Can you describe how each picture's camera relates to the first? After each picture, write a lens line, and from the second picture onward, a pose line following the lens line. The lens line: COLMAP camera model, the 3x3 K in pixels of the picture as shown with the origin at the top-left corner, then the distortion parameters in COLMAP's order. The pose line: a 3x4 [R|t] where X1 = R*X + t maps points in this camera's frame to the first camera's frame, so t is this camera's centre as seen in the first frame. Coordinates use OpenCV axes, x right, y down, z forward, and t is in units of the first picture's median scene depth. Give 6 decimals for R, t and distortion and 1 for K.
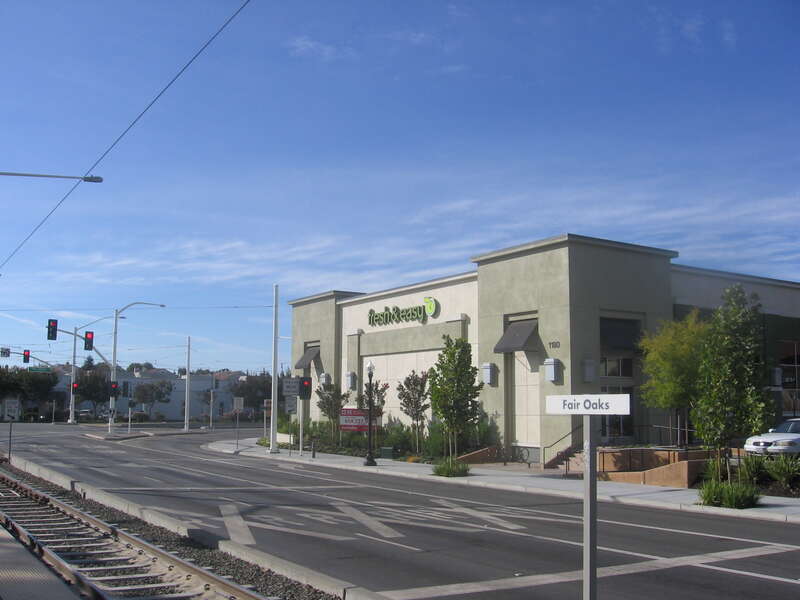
lens RADIAL K [[882.7, 0, 400.0], [0, 882.7, 300.0], [0, 0, 1]] dist [-0.106505, 0.018295]
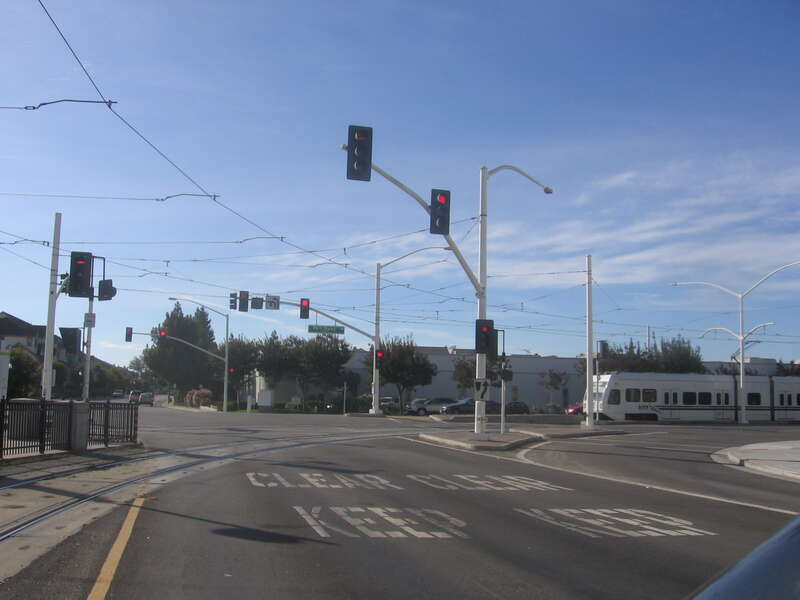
lens RADIAL K [[882.7, 0, 400.0], [0, 882.7, 300.0], [0, 0, 1]] dist [-0.106505, 0.018295]
pose [[0.953370, -0.024353, -0.300820, -0.166909], [0.025807, 0.999667, 0.000861, 0.058686], [0.300699, -0.008584, 0.953680, 0.396053]]
